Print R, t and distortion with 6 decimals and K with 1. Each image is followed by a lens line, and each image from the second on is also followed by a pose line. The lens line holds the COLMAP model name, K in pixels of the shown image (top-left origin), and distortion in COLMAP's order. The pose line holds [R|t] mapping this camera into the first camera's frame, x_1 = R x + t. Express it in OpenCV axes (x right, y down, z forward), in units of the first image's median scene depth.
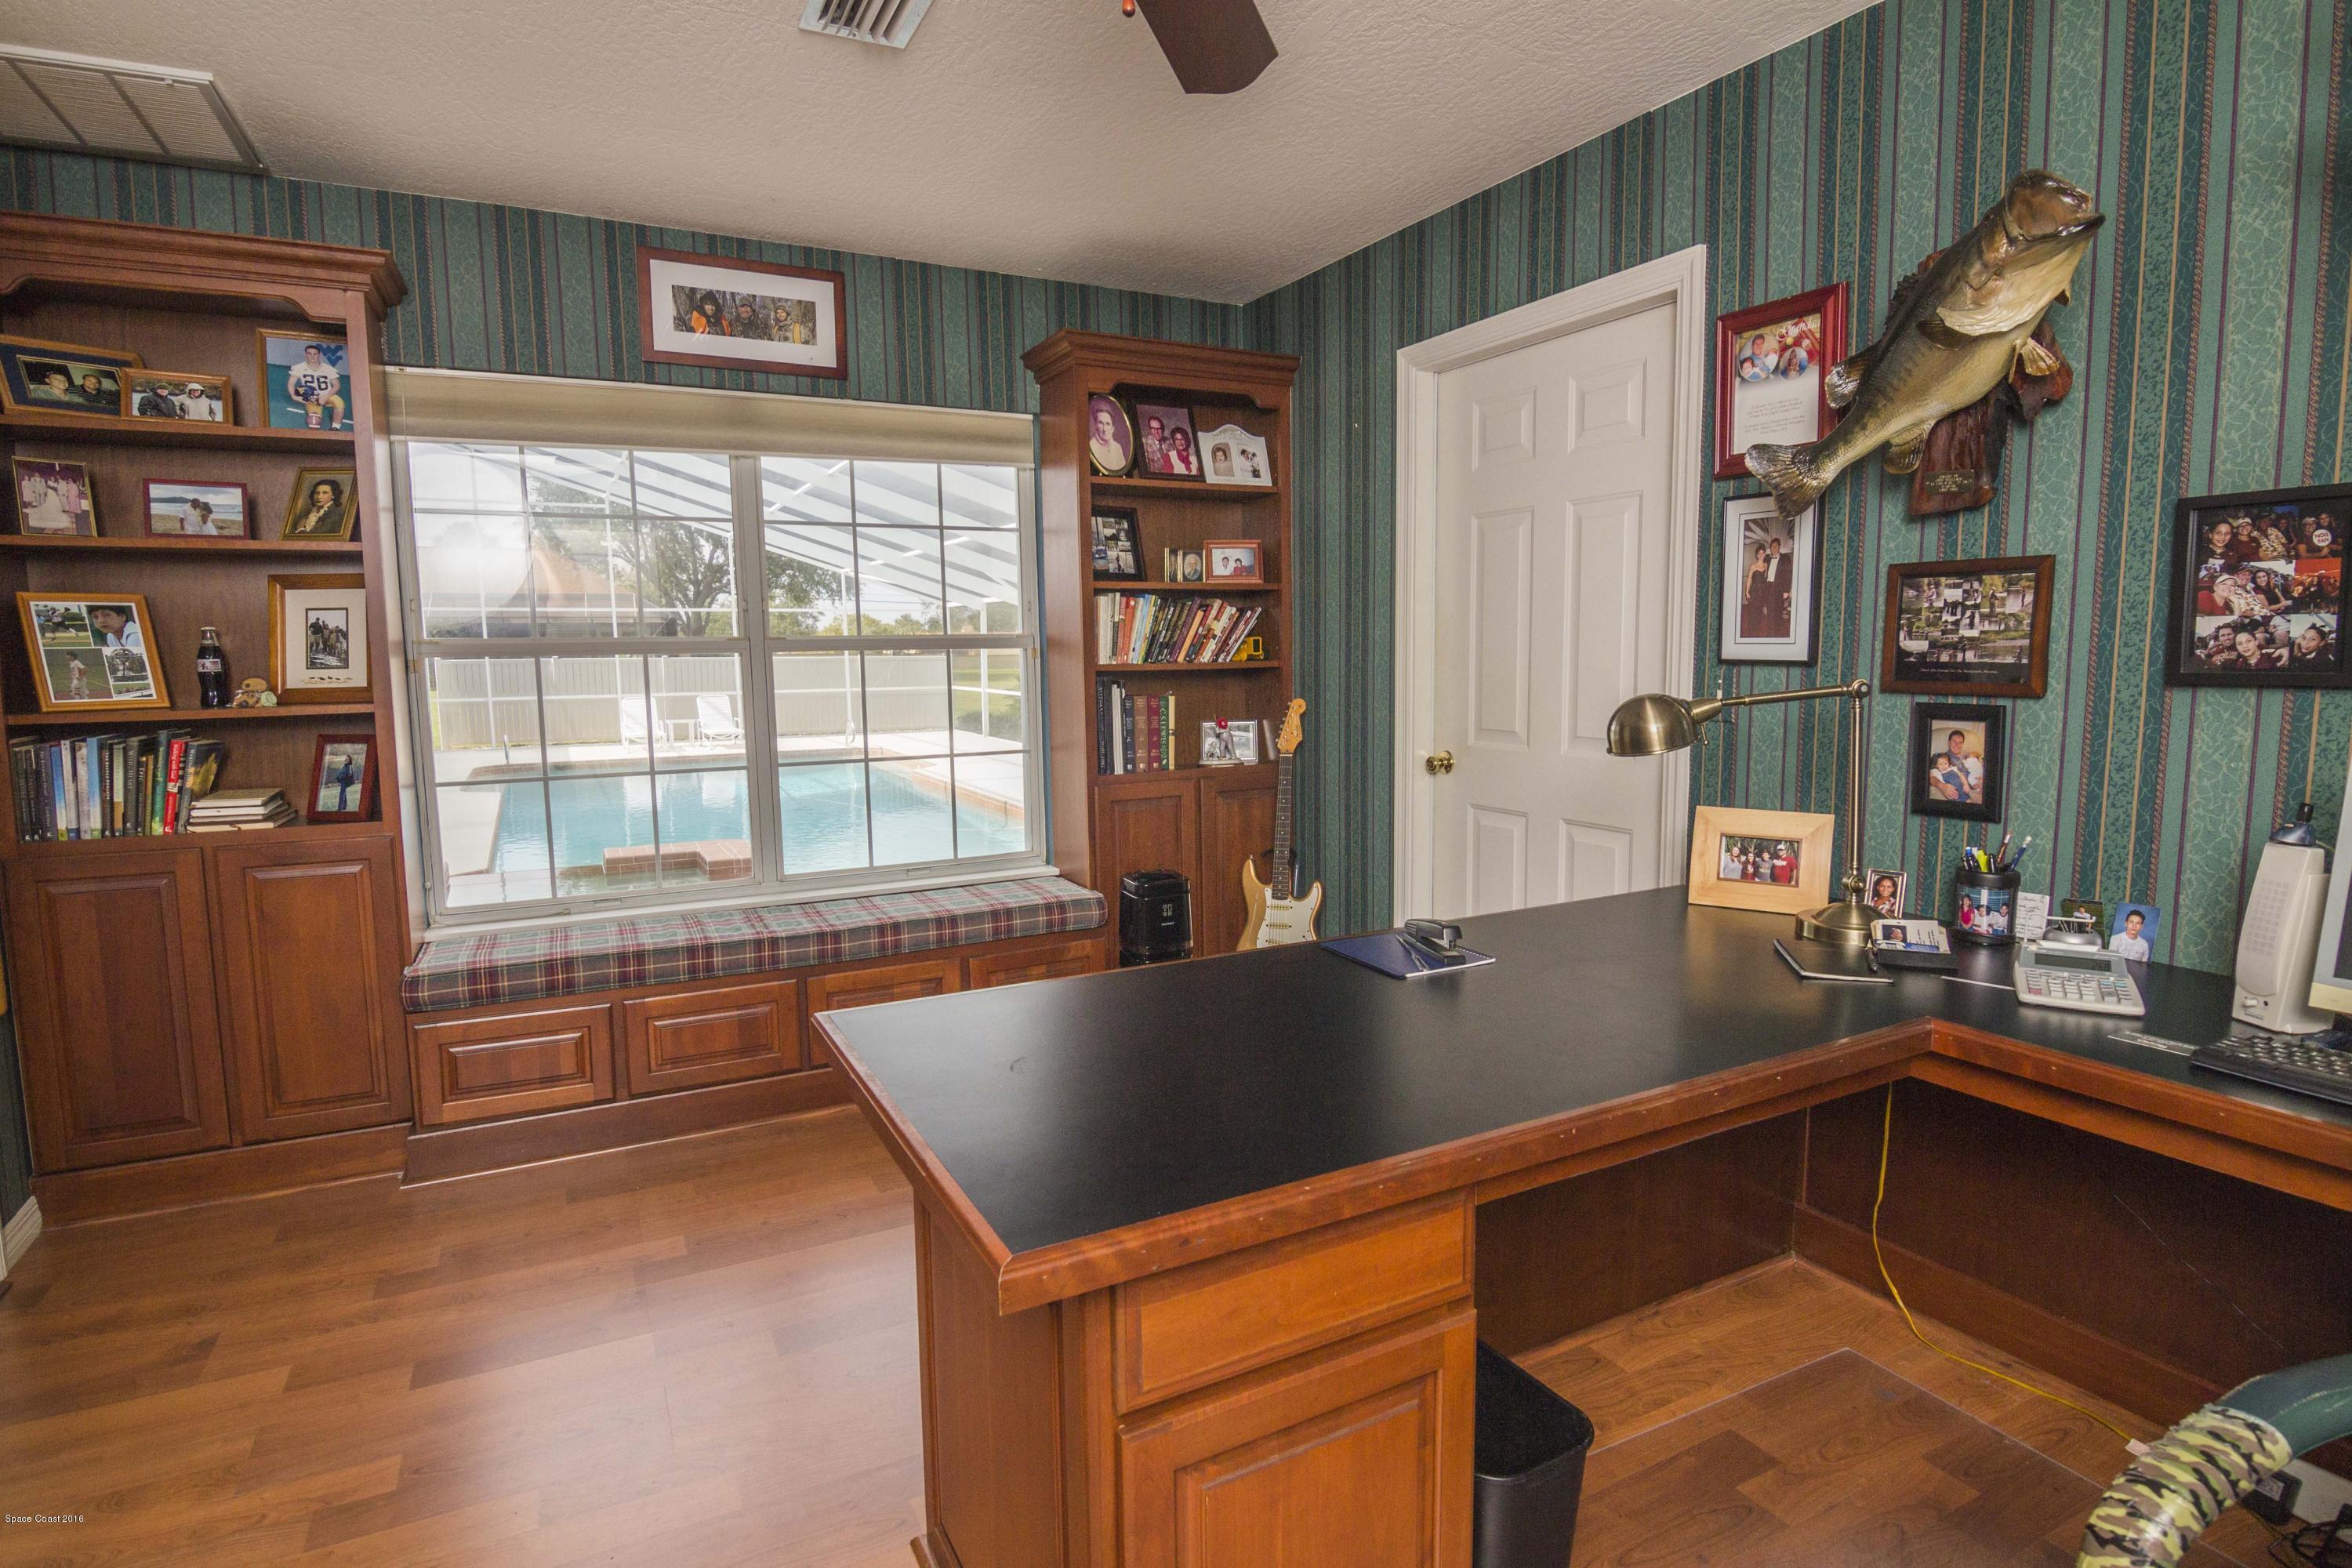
lens RADIAL K [[1226.7, 0, 1176.0], [0, 1226.7, 784.0], [0, 0, 1]] dist [-0.003878, -0.013385]
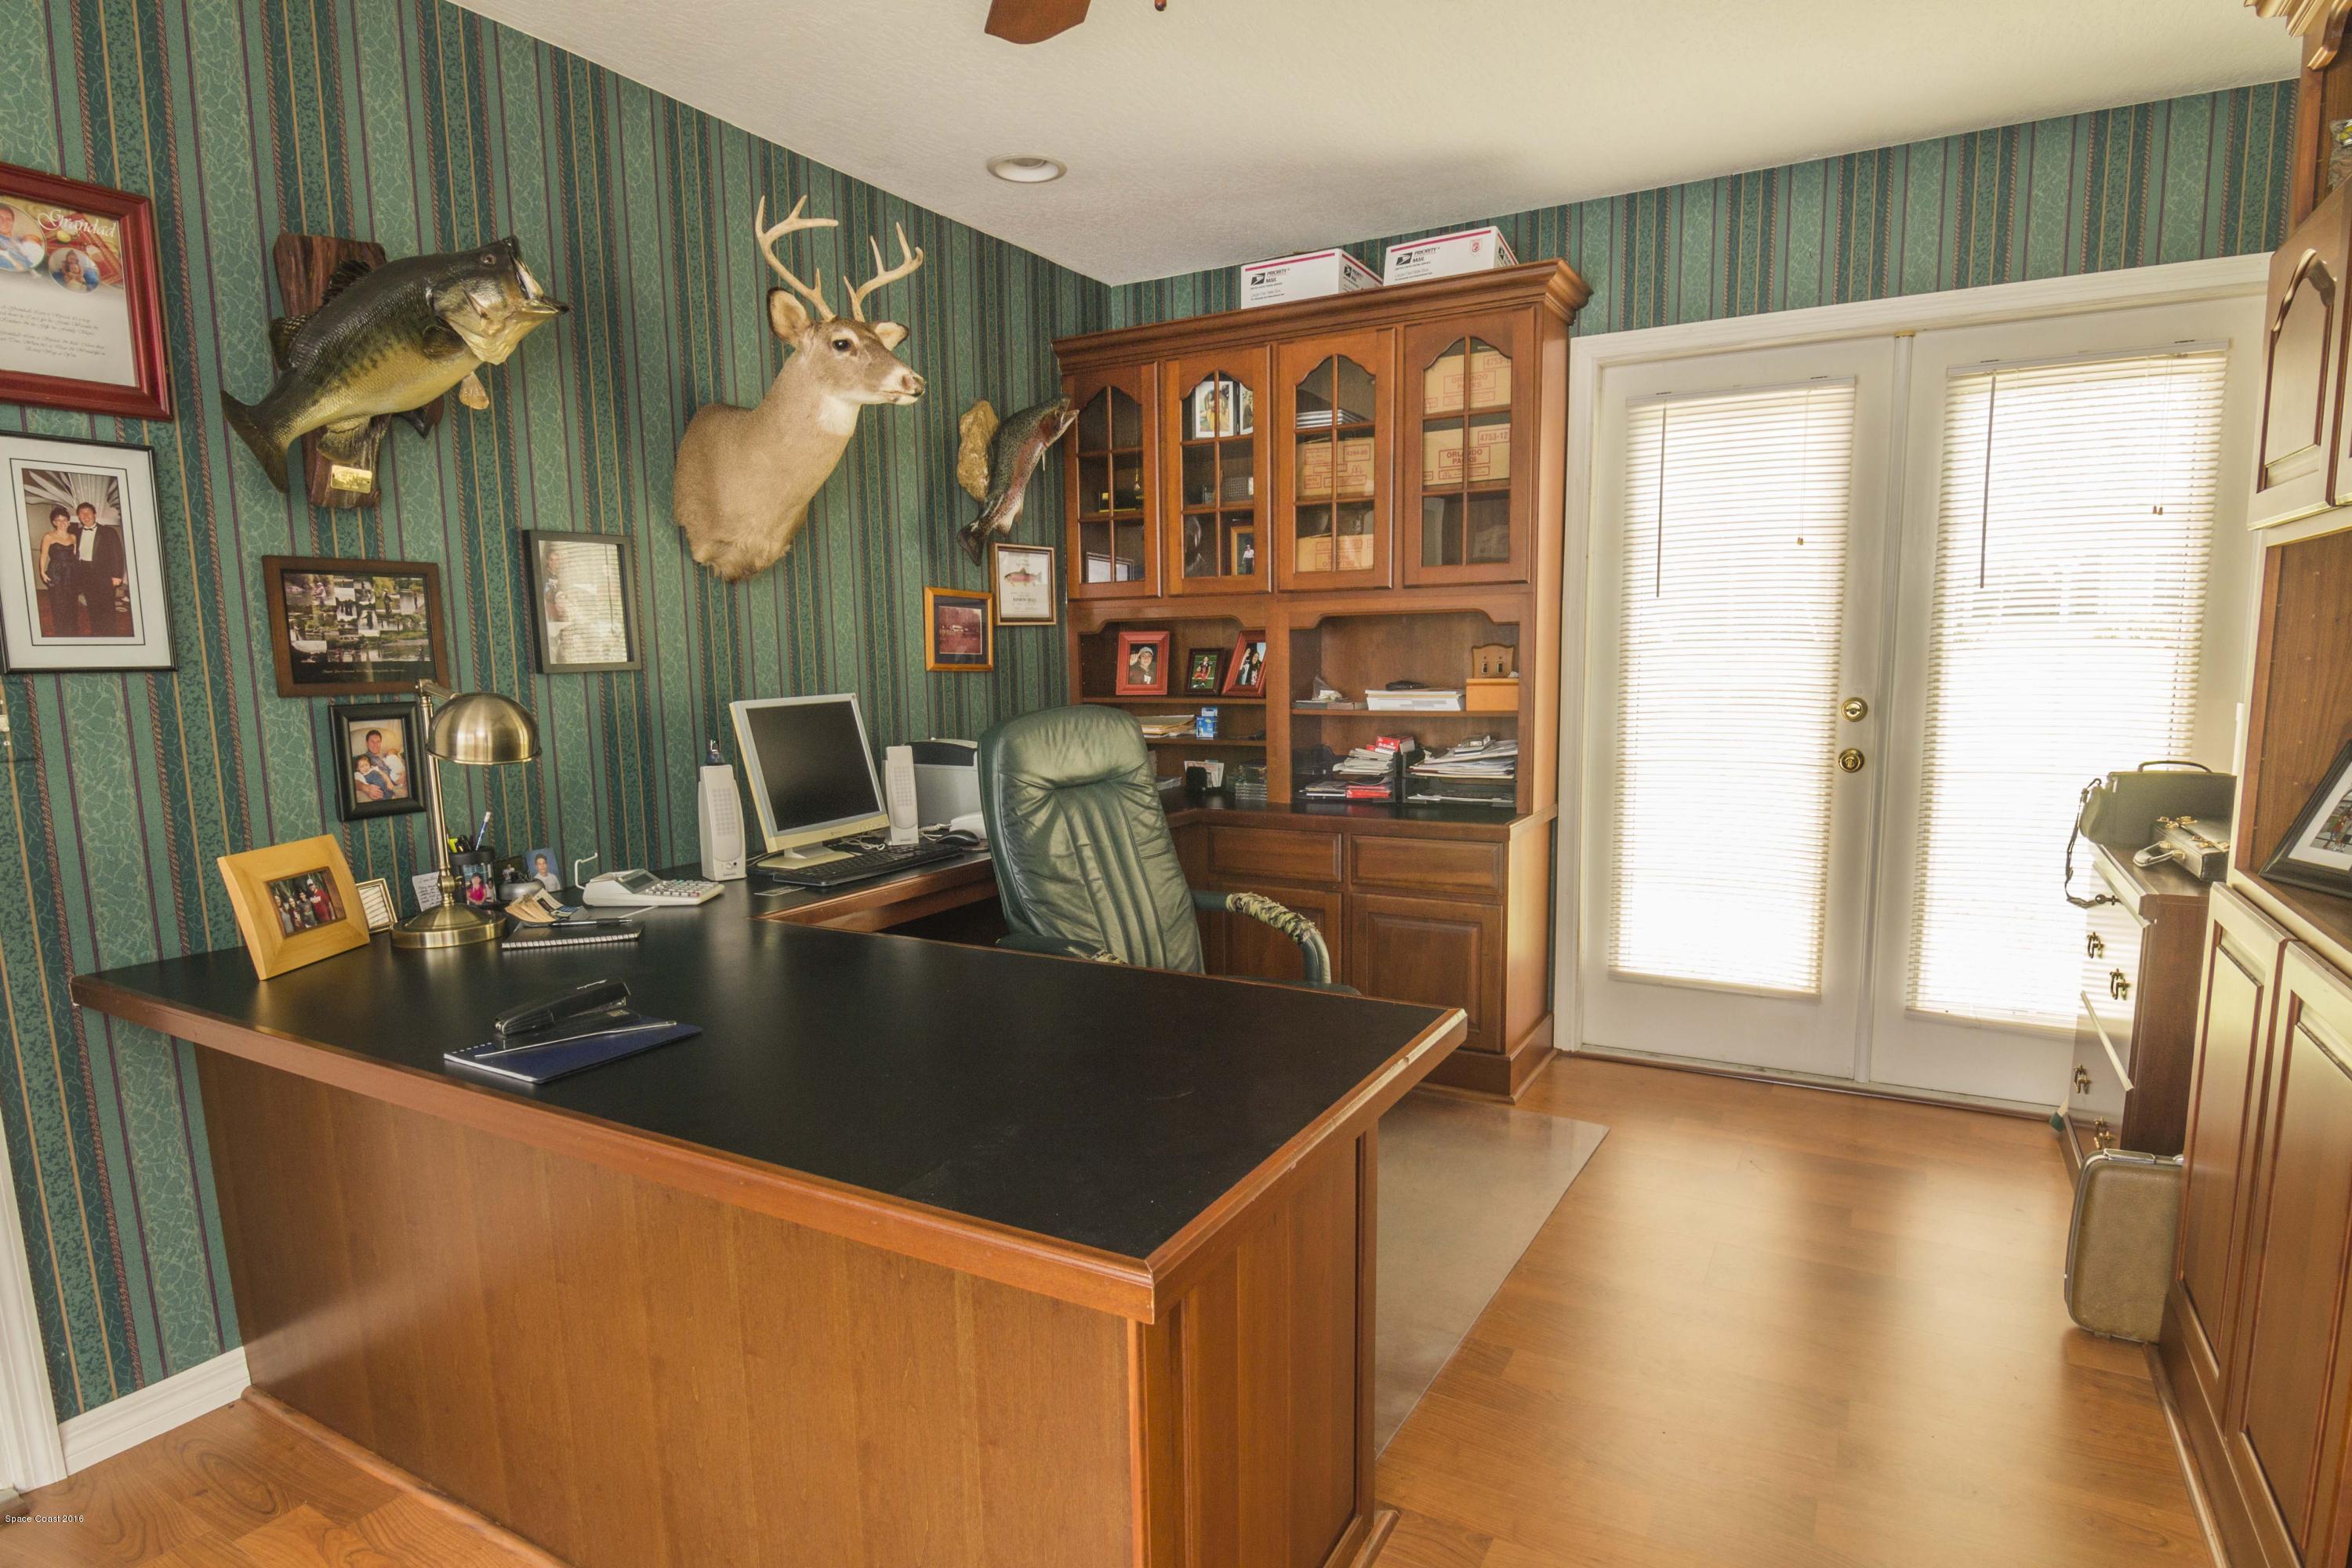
lens RADIAL K [[1266.9, 0, 1176.0], [0, 1266.9, 784.0], [0, 0, 1]] dist [-0.008886, -0.000070]
pose [[-0.535050, -0.079099, 0.841109, -0.583011], [0.112661, 0.980034, 0.163830, -0.095539], [-0.837275, 0.182417, -0.515456, 0.986468]]
